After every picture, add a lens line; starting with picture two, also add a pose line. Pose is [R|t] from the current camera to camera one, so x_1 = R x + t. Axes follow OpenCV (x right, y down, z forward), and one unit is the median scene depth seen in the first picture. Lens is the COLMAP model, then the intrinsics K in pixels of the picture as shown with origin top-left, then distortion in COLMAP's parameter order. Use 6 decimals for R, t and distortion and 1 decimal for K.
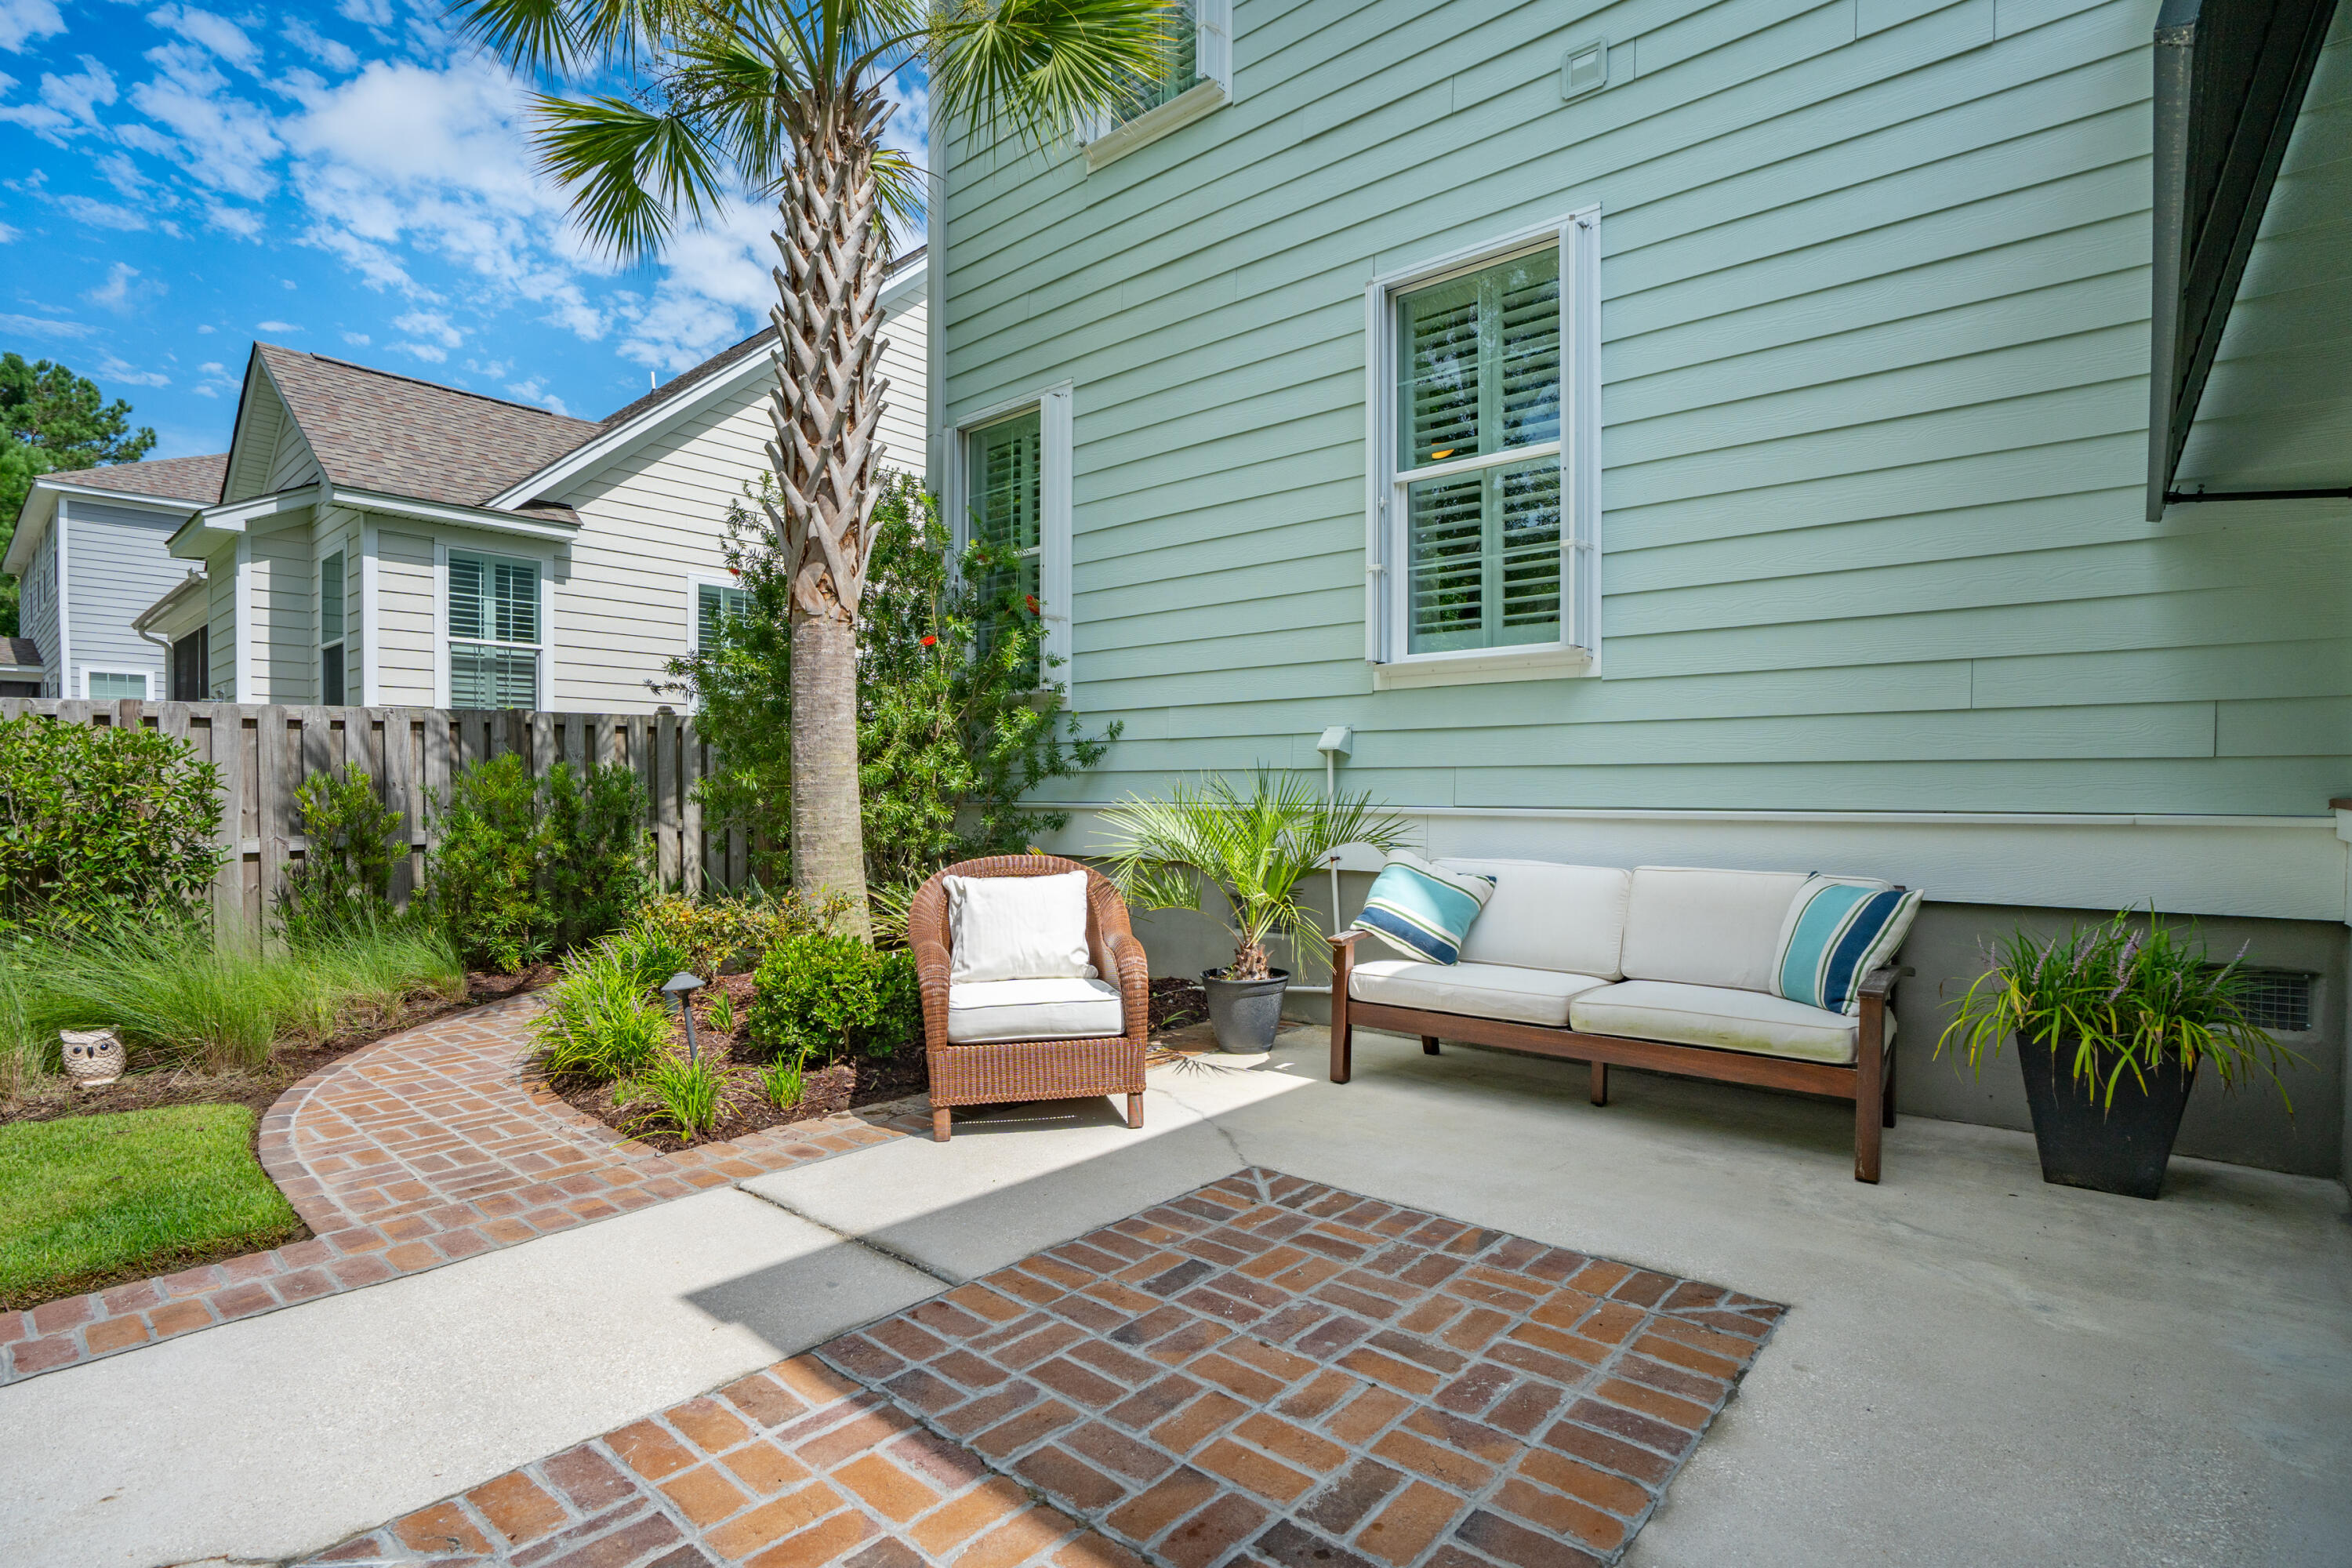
lens RADIAL K [[1136.7, 0, 1166.9], [0, 1136.7, 822.4], [0, 0, 1]] dist [-0.068215, 0.024670]
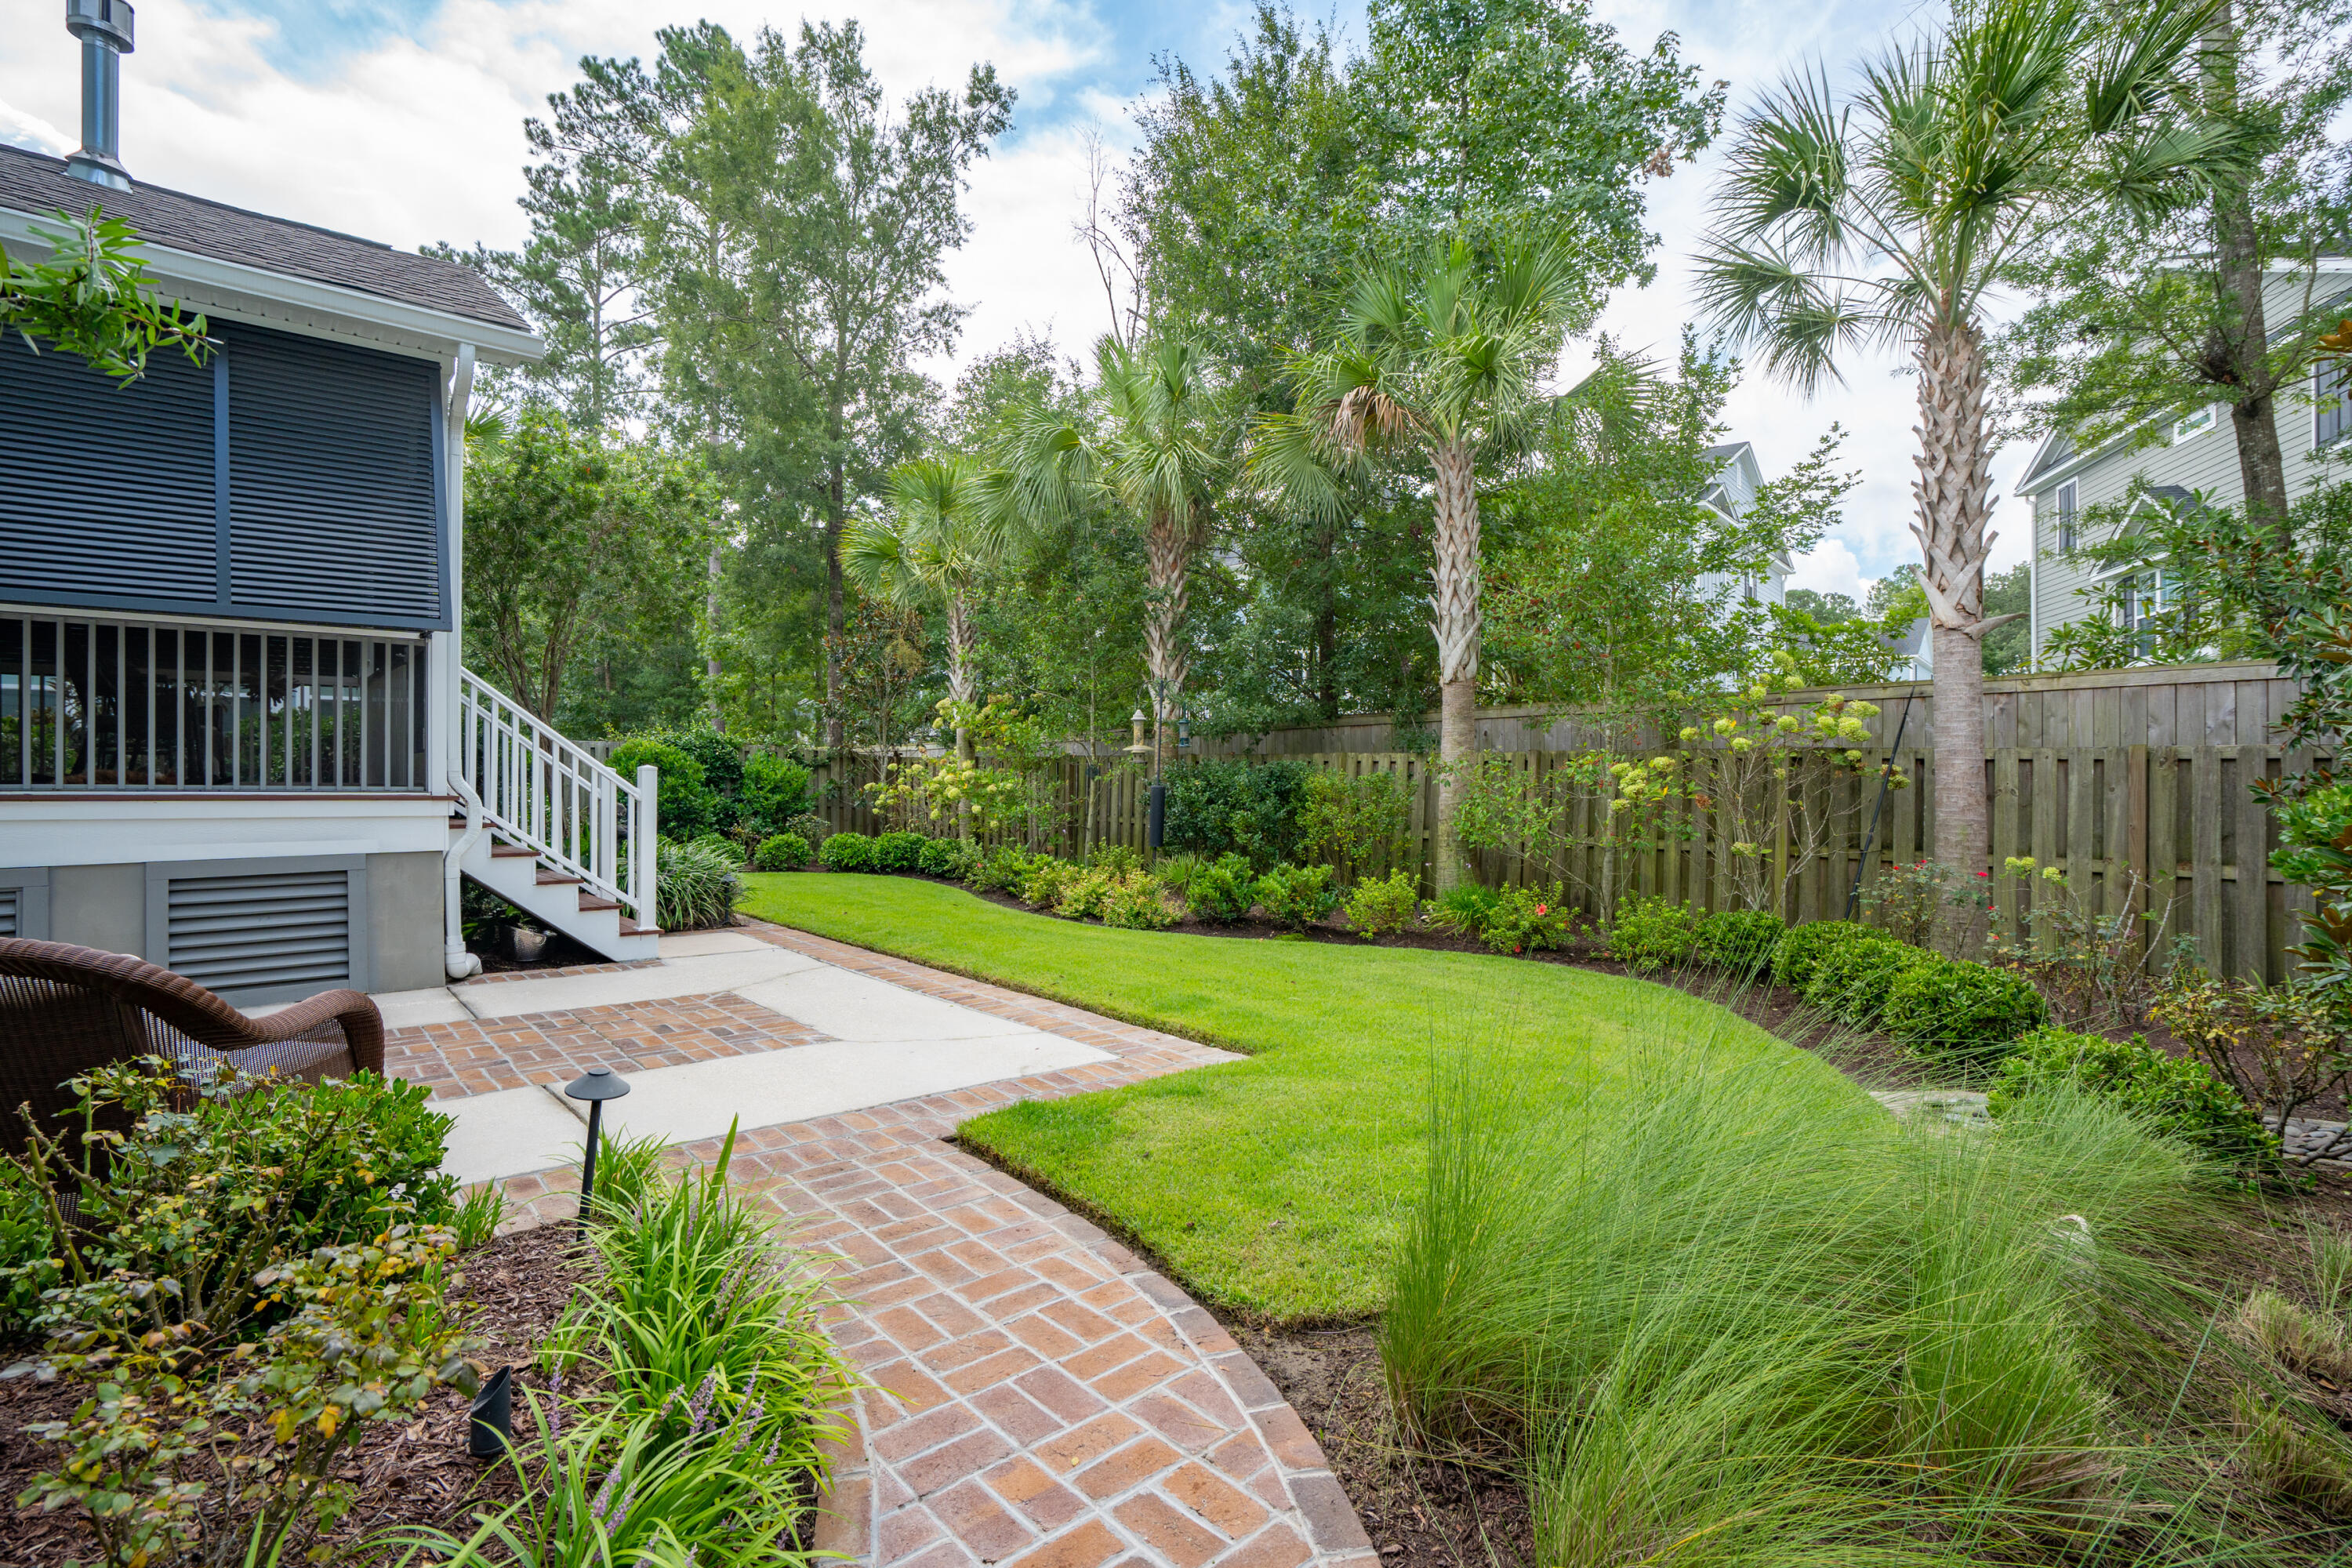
lens RADIAL K [[1117.8, 0, 1170.2], [0, 1117.8, 768.6], [0, 0, 1]] dist [-0.046507, 0.017509]
pose [[-0.991967, -0.004760, 0.126409, -0.784557], [-0.001675, 0.999698, 0.024503, -0.067303], [-0.126487, 0.024095, -0.991676, 1.467615]]
